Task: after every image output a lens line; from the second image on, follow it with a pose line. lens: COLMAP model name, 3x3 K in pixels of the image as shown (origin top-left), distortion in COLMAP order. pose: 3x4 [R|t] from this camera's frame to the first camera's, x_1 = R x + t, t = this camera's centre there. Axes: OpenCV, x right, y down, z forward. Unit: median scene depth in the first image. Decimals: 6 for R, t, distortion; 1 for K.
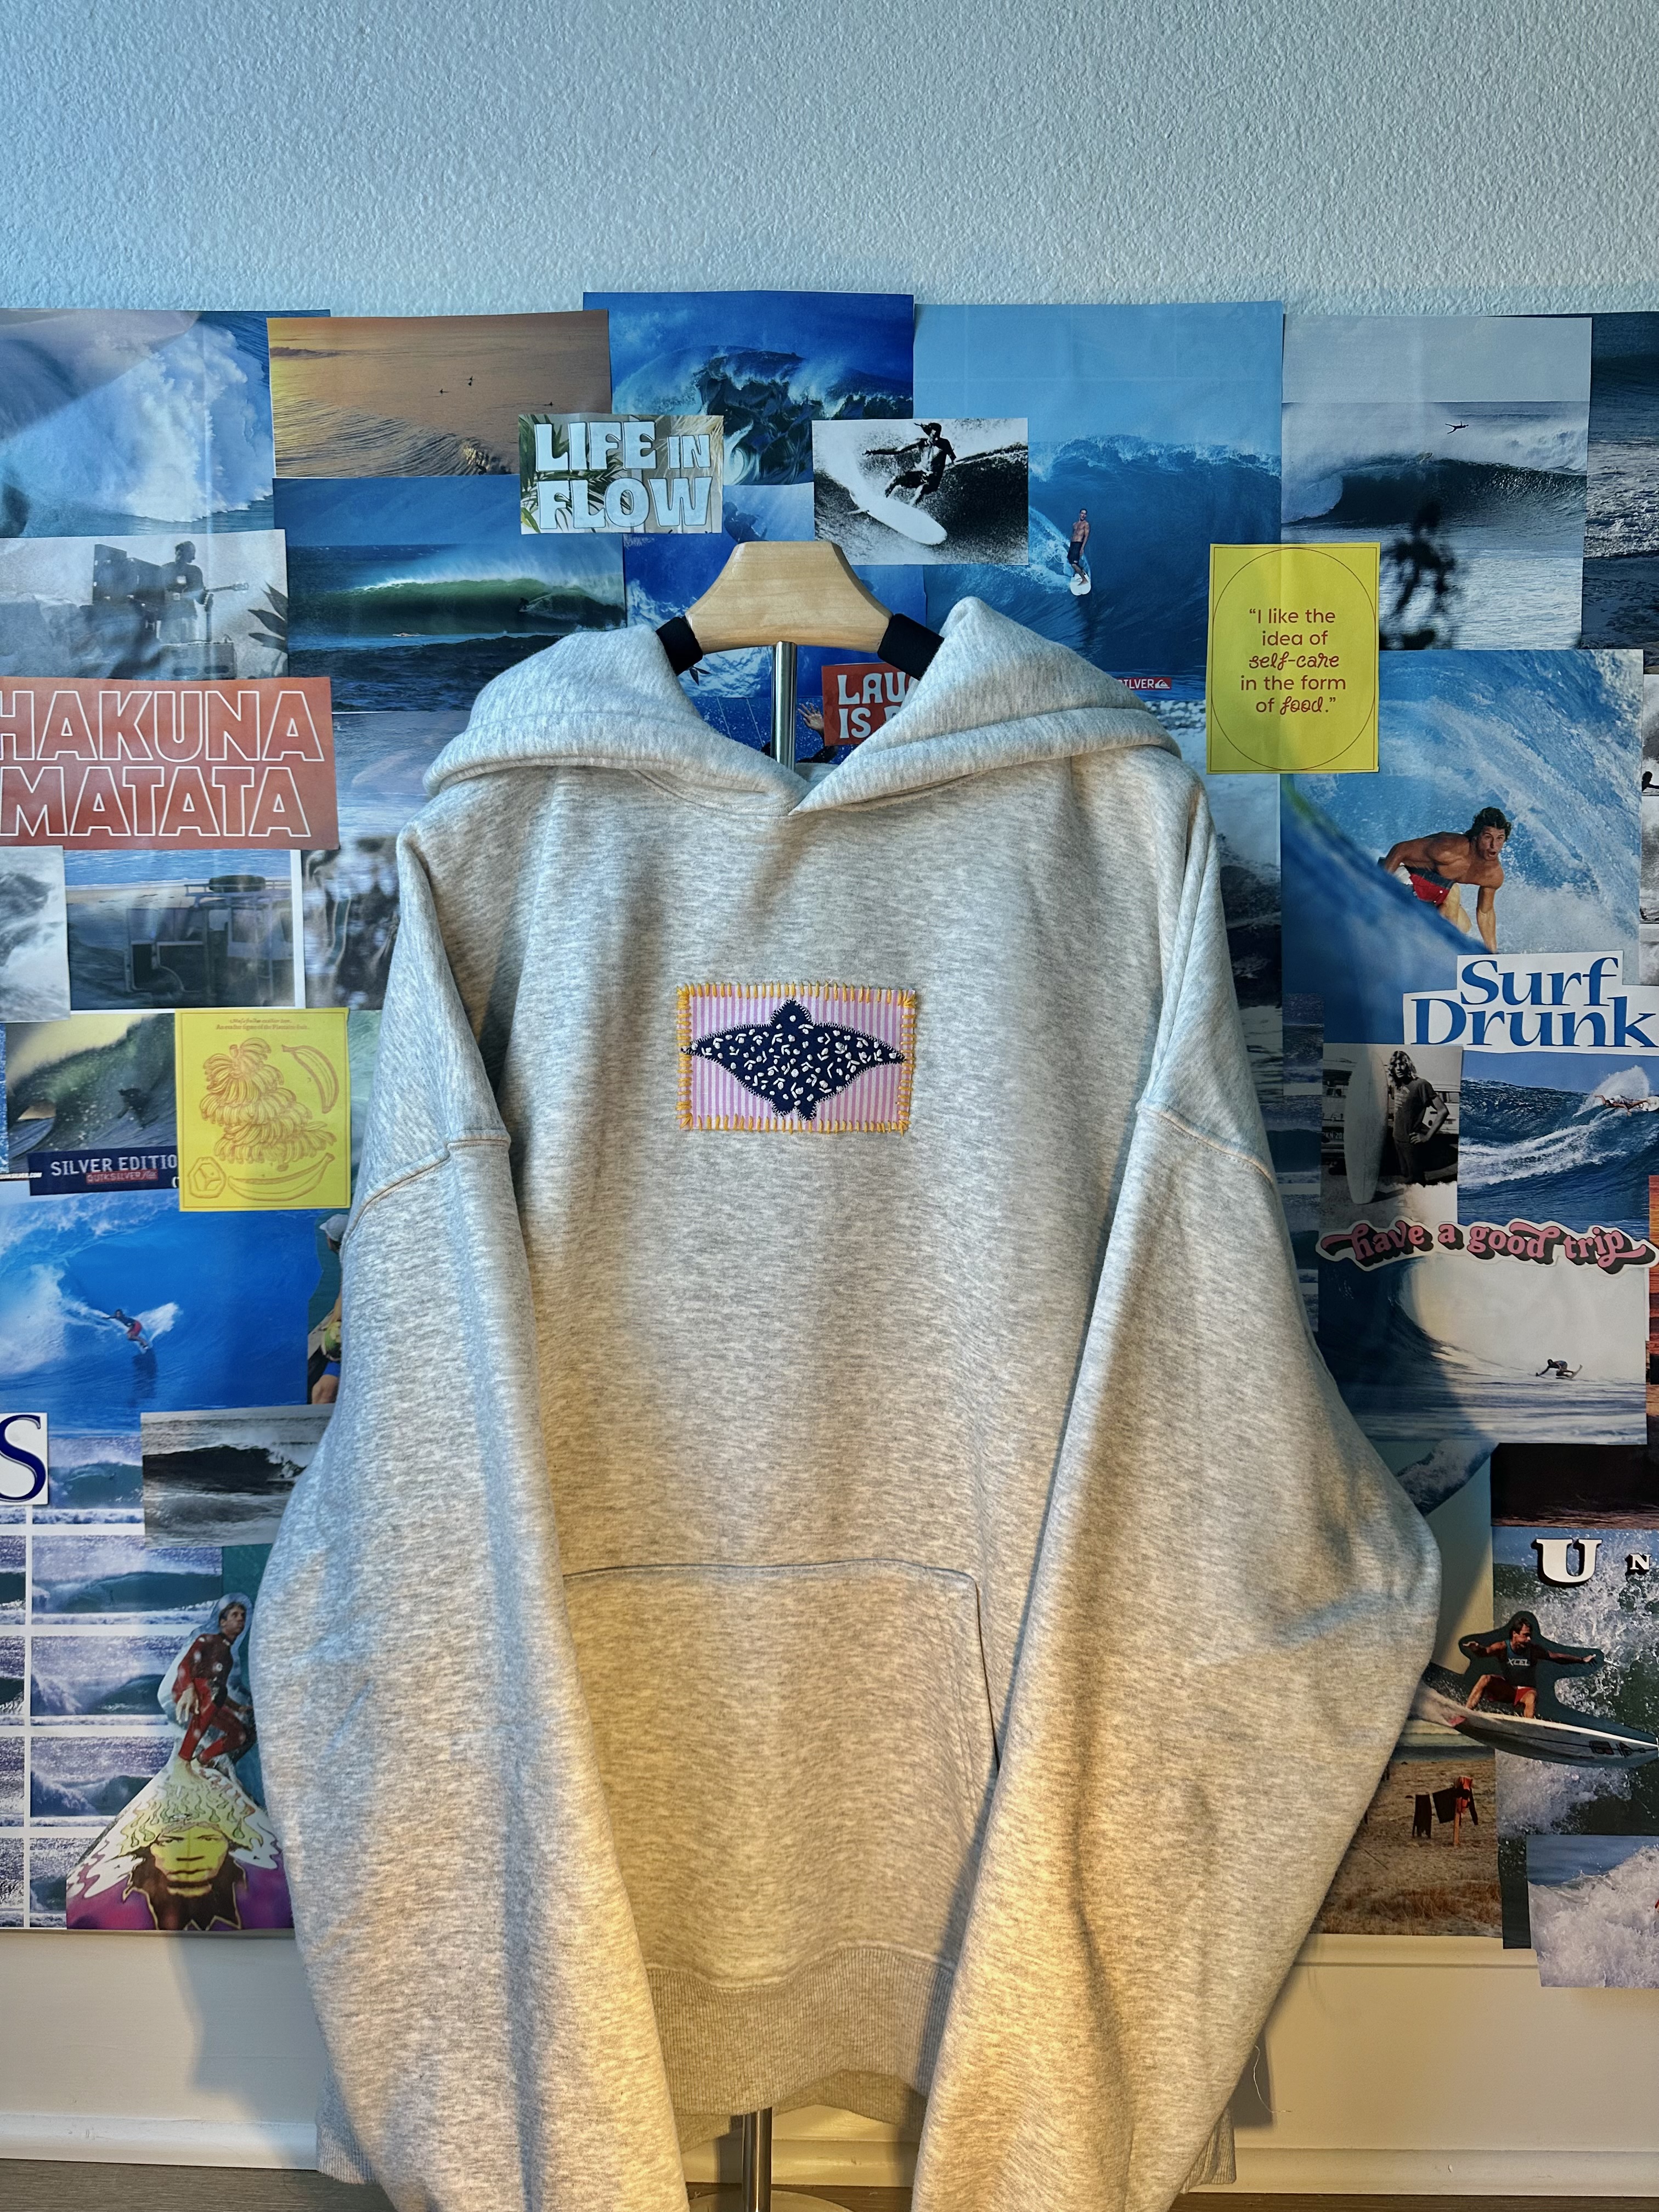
lens RADIAL K [[1543.4, 0, 821.6], [0, 1543.4, 1107.3], [0, 0, 1]] dist [0.063358, -0.000641]
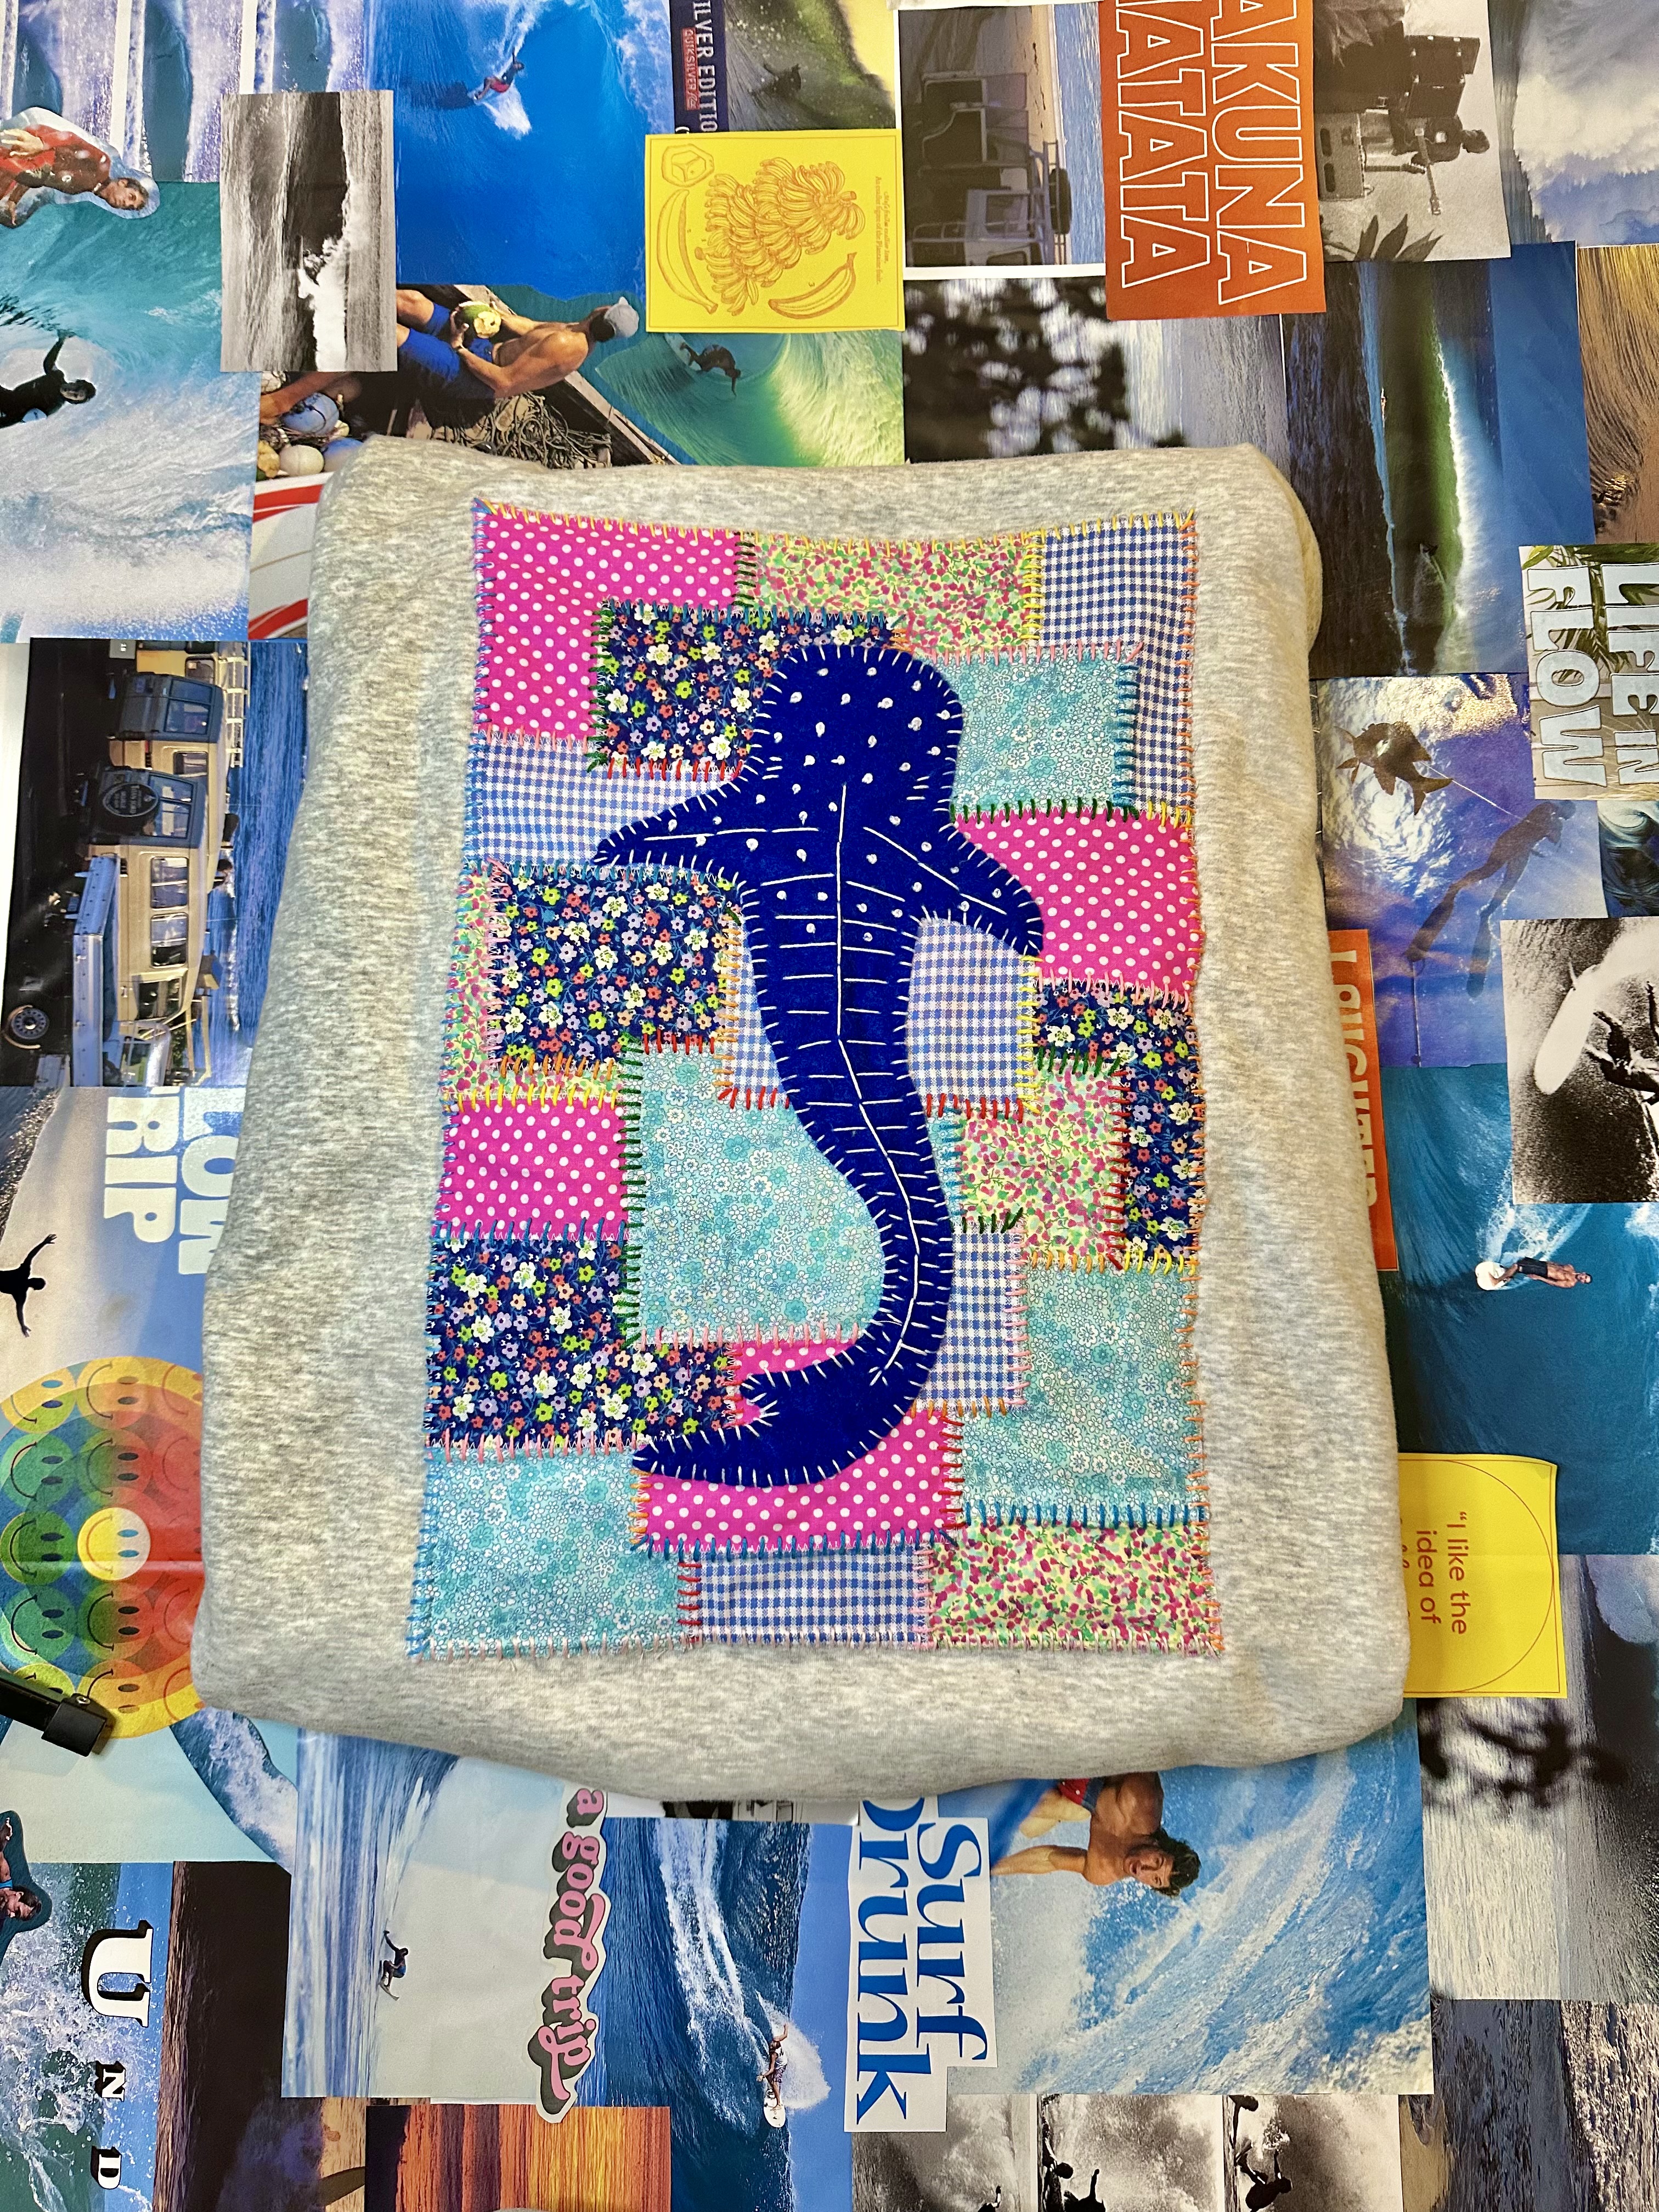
lens RADIAL K [[1543.4, 0, 821.6], [0, 1543.4, 1107.3], [0, 0, 1]] dist [0.063358, -0.000641]
pose [[-0.001998, 0.996762, 0.080378, 0.033147], [-0.999682, 0.000028, -0.025204, -0.005158], [-0.025125, -0.080403, 0.996446, 0.320739]]
